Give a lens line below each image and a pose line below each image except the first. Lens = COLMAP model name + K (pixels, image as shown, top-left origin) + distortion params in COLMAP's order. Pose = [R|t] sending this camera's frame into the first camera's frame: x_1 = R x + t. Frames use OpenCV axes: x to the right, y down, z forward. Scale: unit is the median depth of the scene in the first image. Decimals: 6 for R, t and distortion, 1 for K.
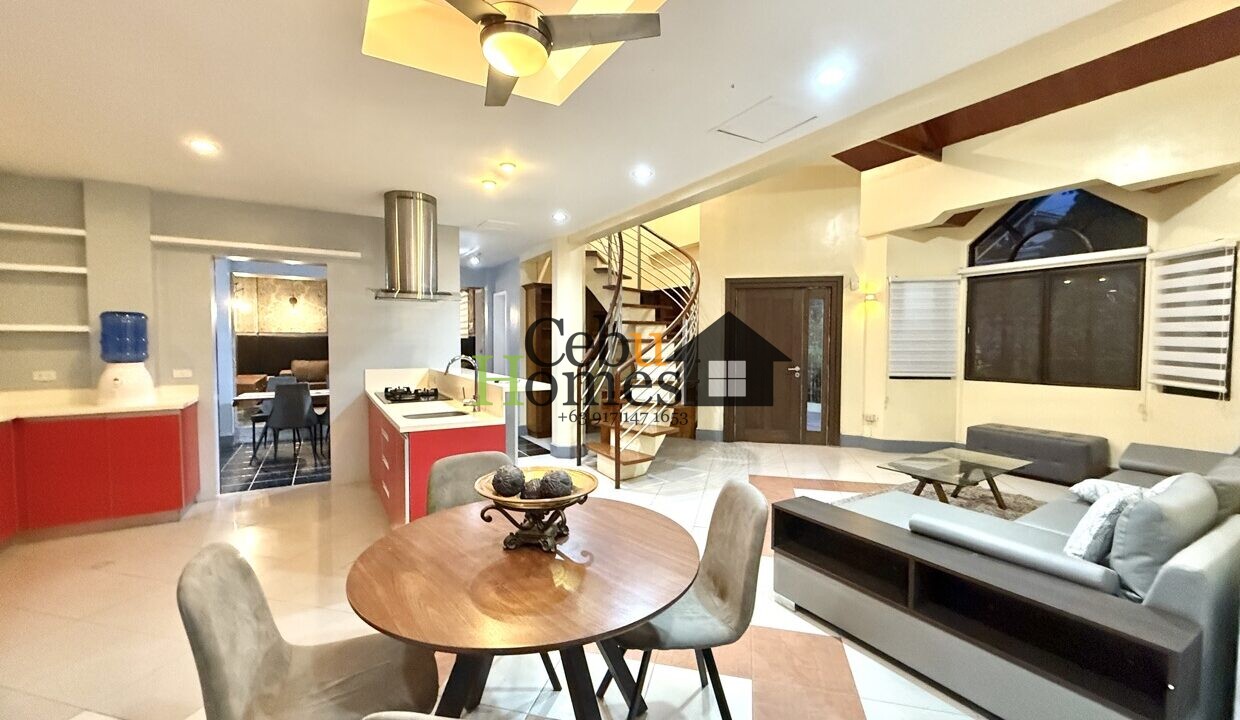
lens RADIAL K [[493.6, 0, 618.2], [0, 493.6, 361.5], [0, 0, 1]] dist [-0.000373, 0.000140]
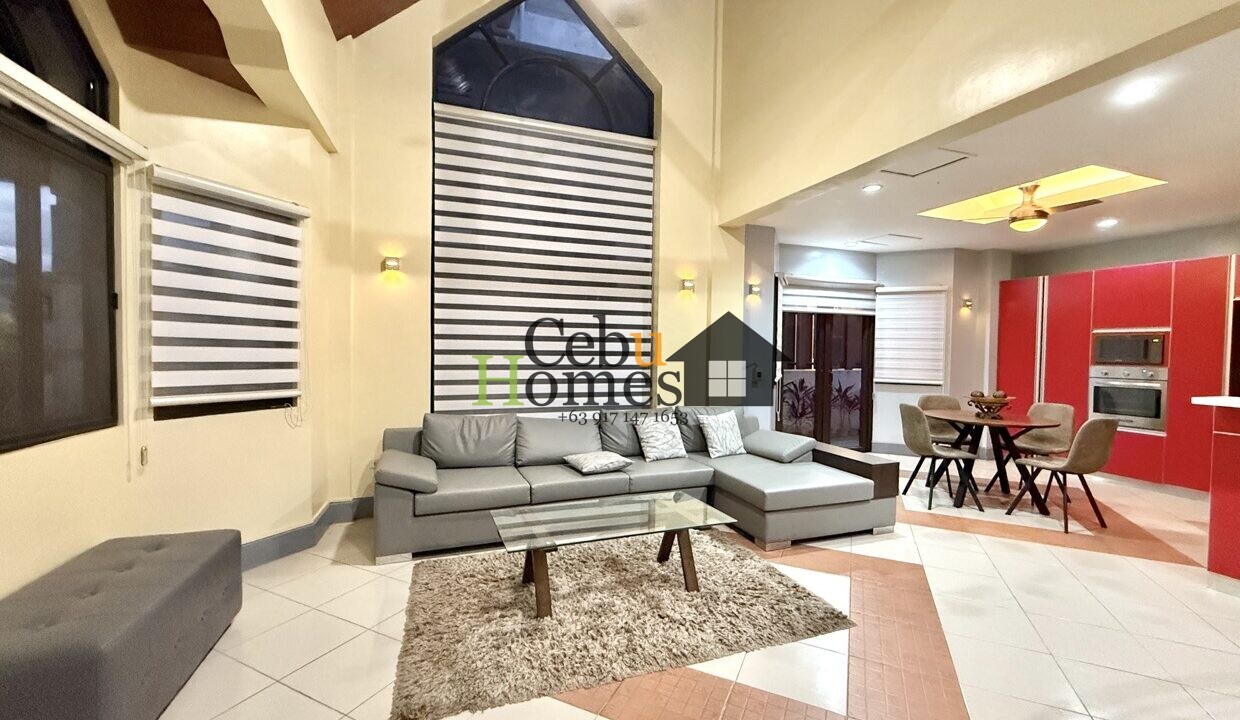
lens RADIAL K [[493.6, 0, 618.2], [0, 493.6, 361.5], [0, 0, 1]] dist [-0.000373, 0.000140]
pose [[-0.981137, -0.020600, 0.192212, 0.369935], [-0.007067, 0.997464, 0.070824, -0.035516], [-0.193184, 0.068129, -0.978794, 1.105384]]
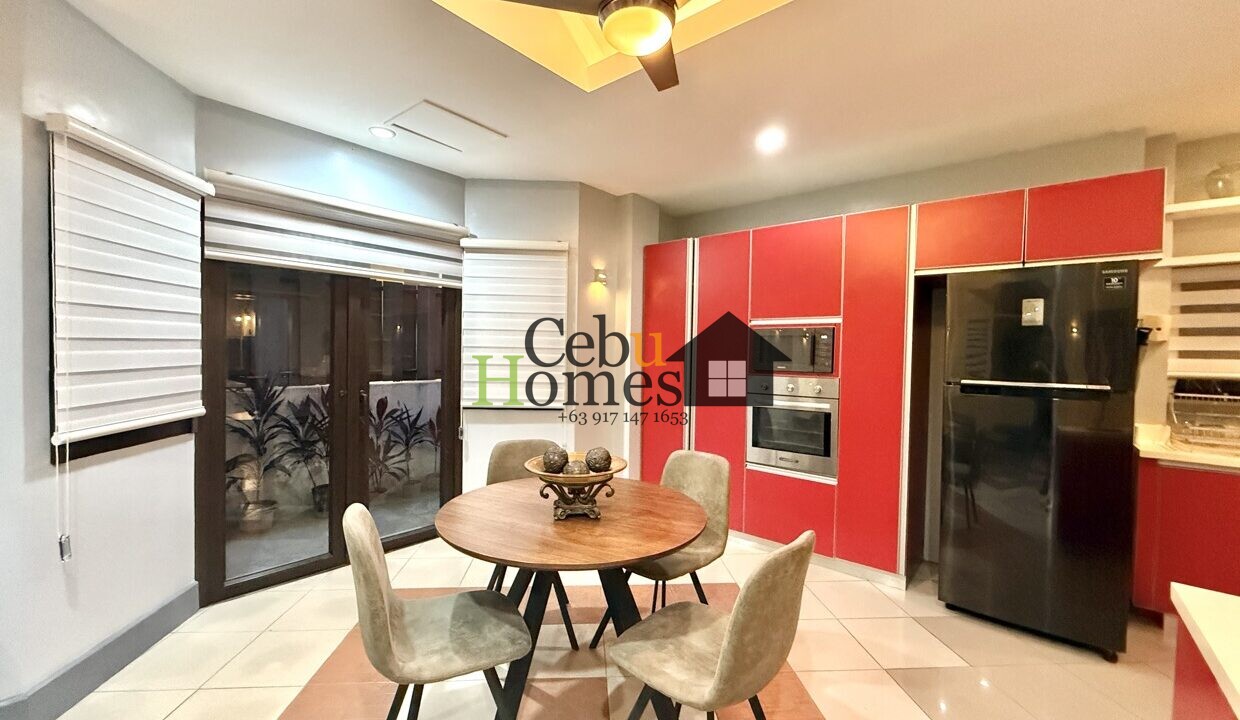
lens RADIAL K [[493.6, 0, 618.2], [0, 493.6, 361.5], [0, 0, 1]] dist [-0.000373, 0.000140]
pose [[-0.947087, -0.010924, -0.320790, 0.036000], [-0.033009, 0.997437, 0.063487, -0.018854], [0.319274, 0.070717, -0.945020, 0.567430]]
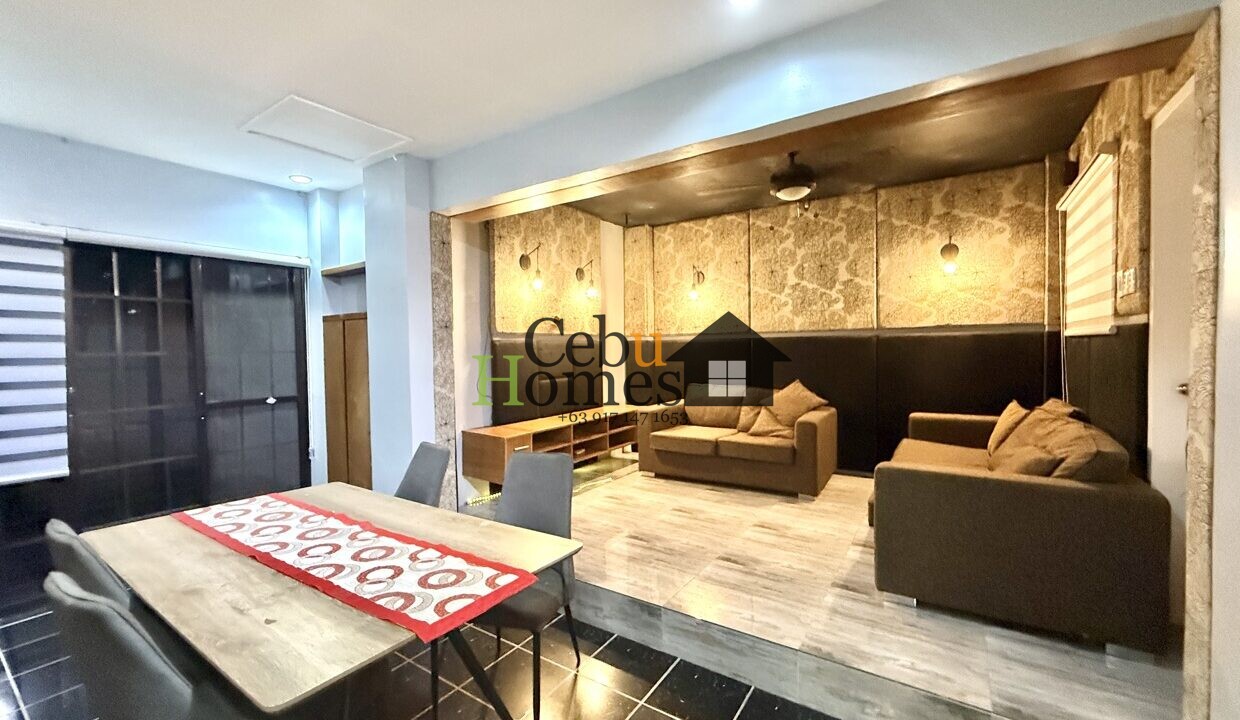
lens RADIAL K [[493.6, 0, 618.2], [0, 493.6, 361.5], [0, 0, 1]] dist [-0.000373, 0.000140]
pose [[0.425969, 0.018381, -0.904551, -0.296402], [-0.026246, 0.999624, 0.007954, -0.046219], [0.904357, 0.020353, 0.426291, 1.078349]]
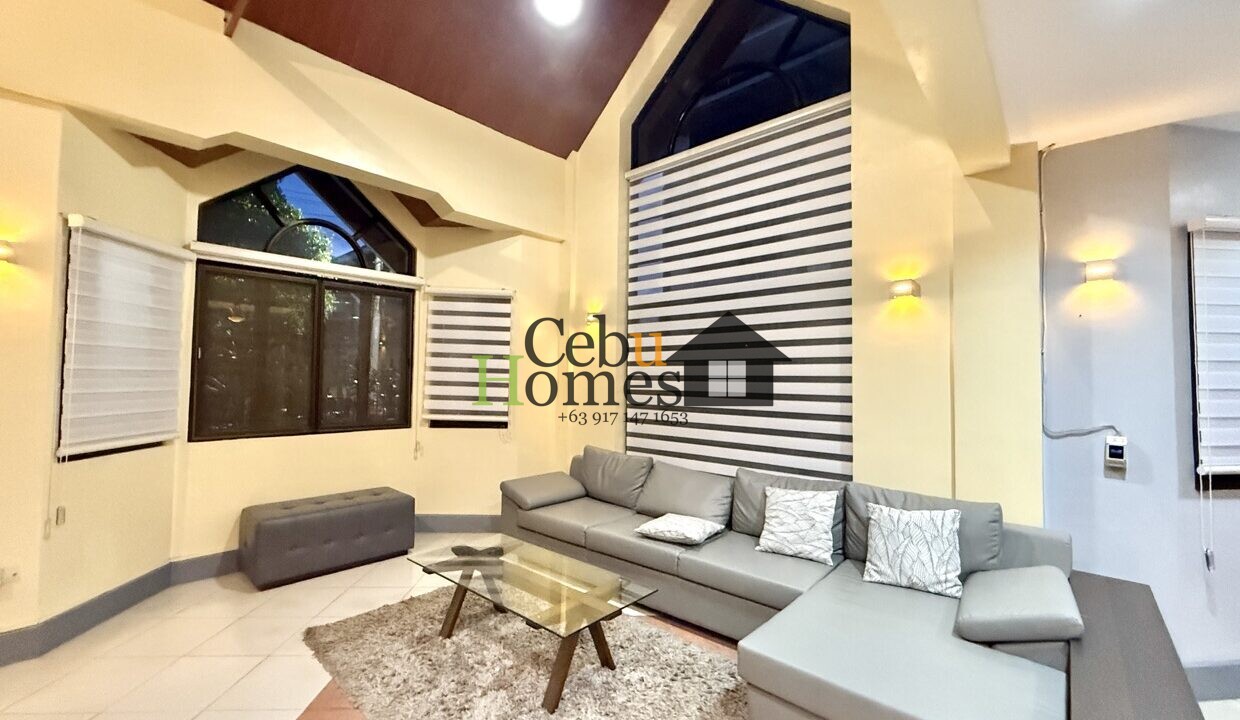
lens RADIAL K [[493.6, 0, 618.2], [0, 493.6, 361.5], [0, 0, 1]] dist [-0.000373, 0.000140]
pose [[-0.294367, 0.030347, 0.955211, 0.030461], [0.027272, 0.999355, -0.023345, -0.027823], [-0.955303, 0.019178, -0.295005, 0.714127]]
